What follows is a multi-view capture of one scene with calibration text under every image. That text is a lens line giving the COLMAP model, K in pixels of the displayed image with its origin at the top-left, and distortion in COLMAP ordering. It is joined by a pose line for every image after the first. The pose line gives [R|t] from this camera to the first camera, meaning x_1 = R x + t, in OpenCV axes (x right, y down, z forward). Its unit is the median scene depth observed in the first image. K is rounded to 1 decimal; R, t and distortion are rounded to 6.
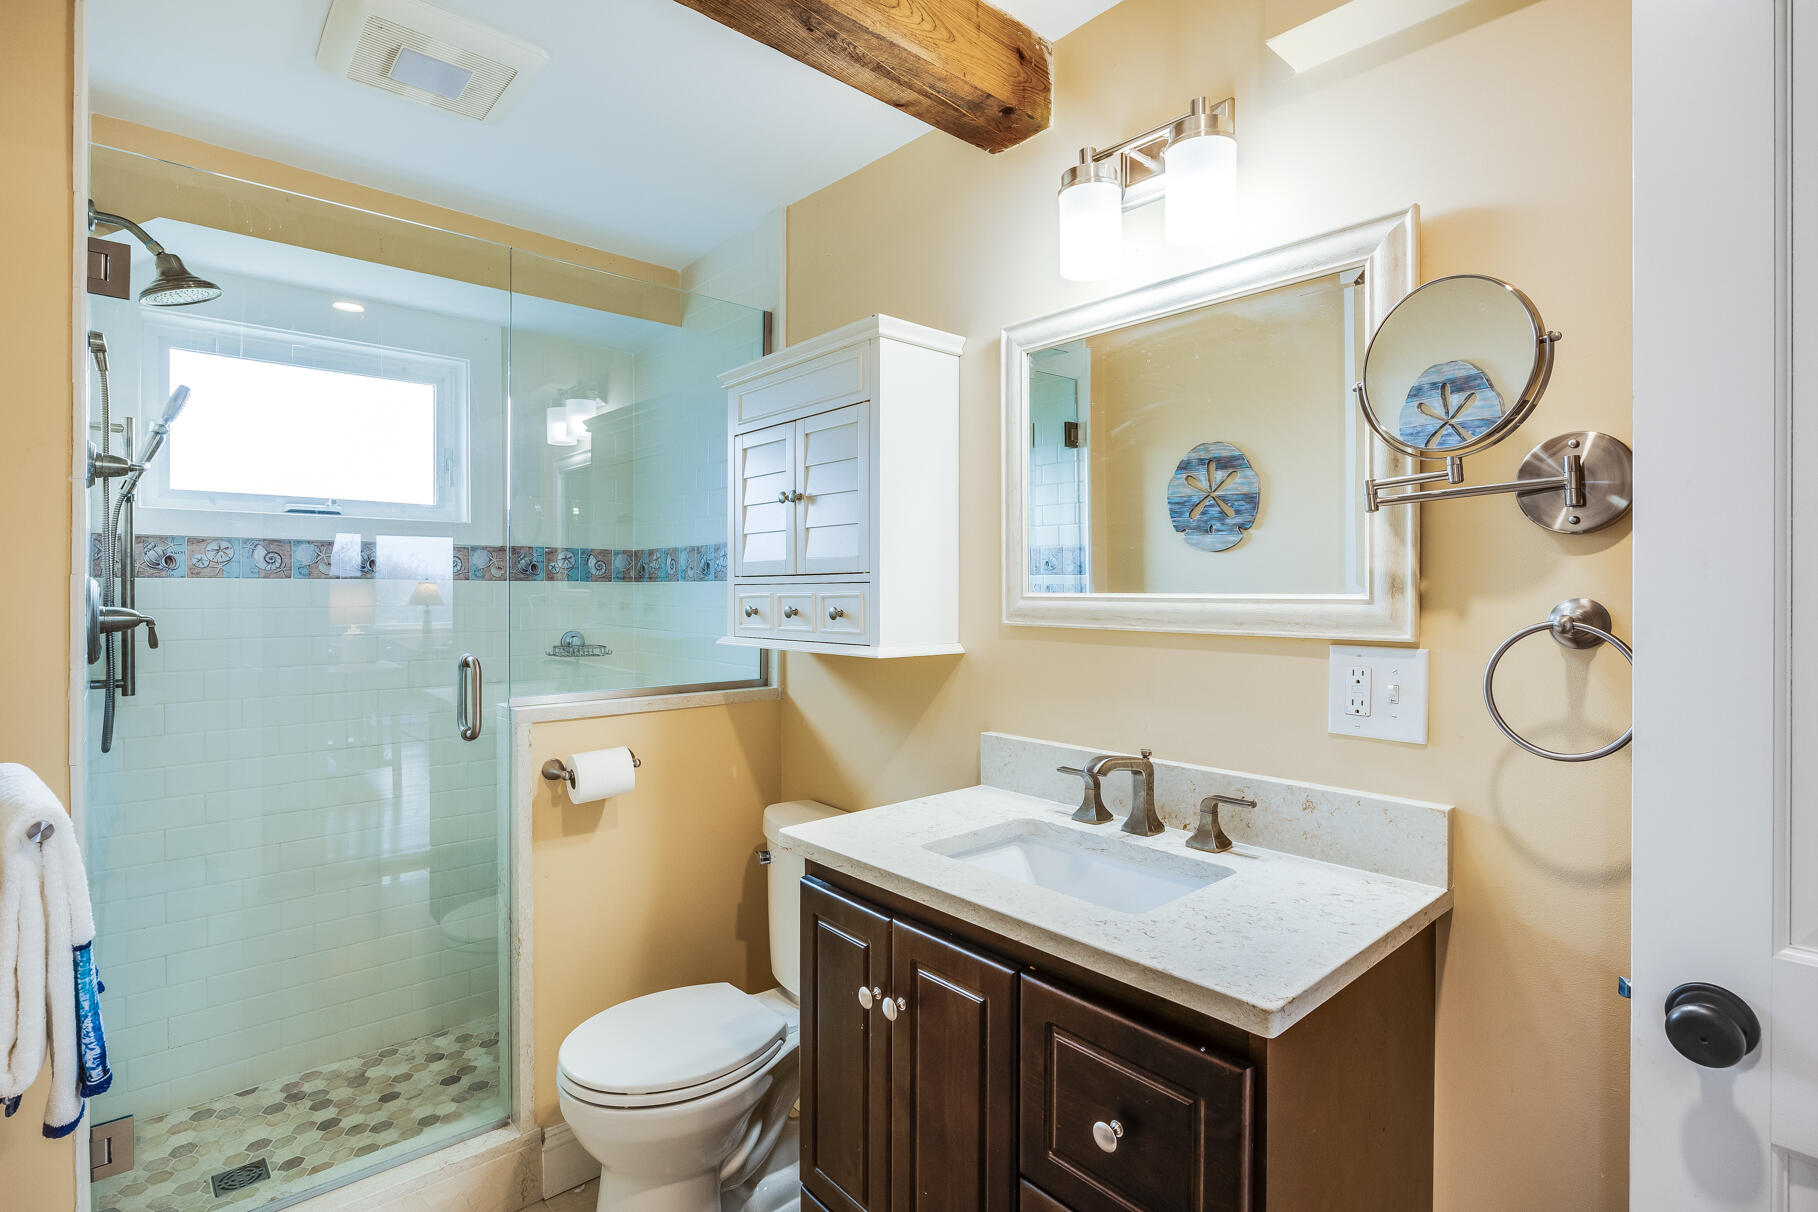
lens RADIAL K [[923.7, 0, 913.8], [0, 923.7, 599.7], [0, 0, 1]] dist [-0.001404, -0.000637]
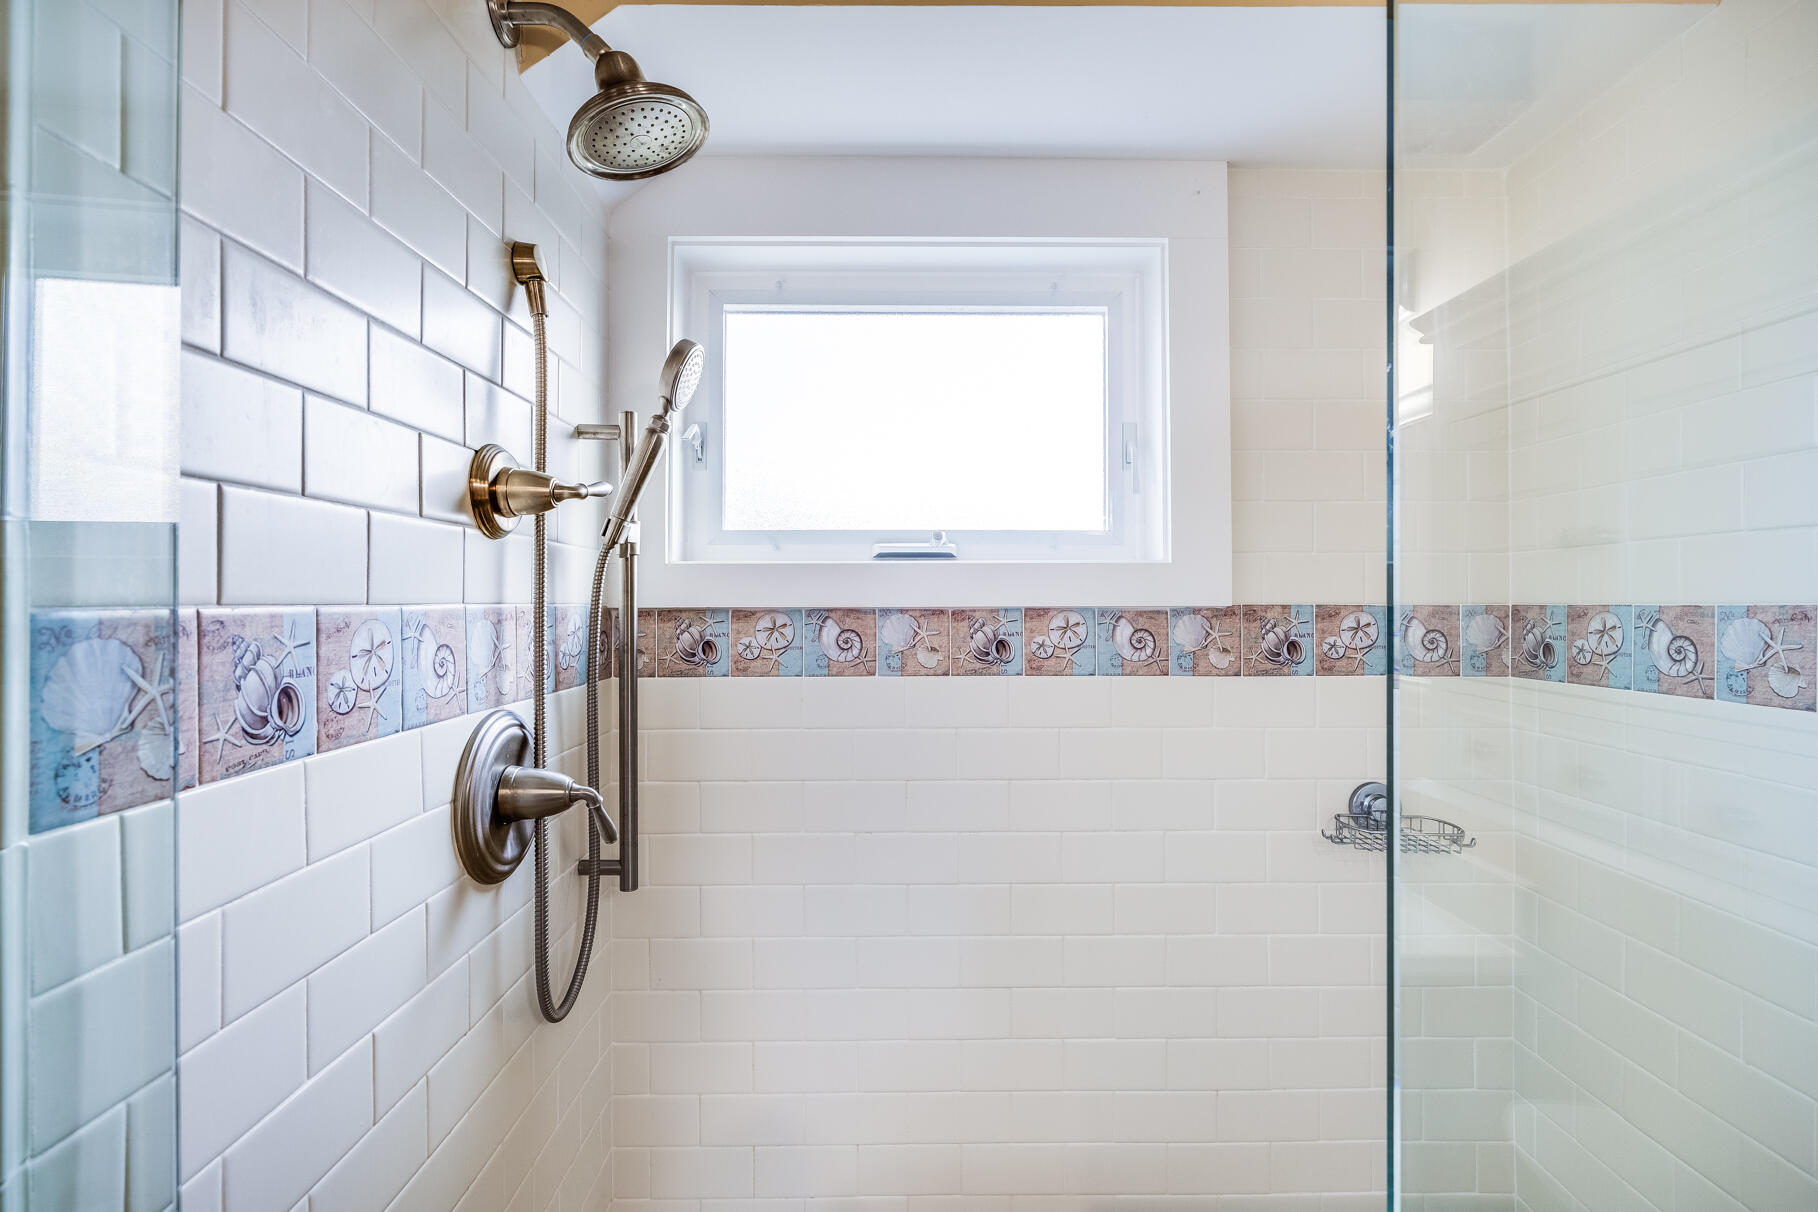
lens RADIAL K [[828.4, 0, 912.4], [0, 828.4, 605.4], [0, 0, 1]] dist [-0.001513, -0.000152]
pose [[0.764788, -0.003944, -0.644269, -0.322078], [0.000081, 0.999982, -0.006025, -0.061695], [0.644281, 0.004556, 0.764775, 0.611385]]
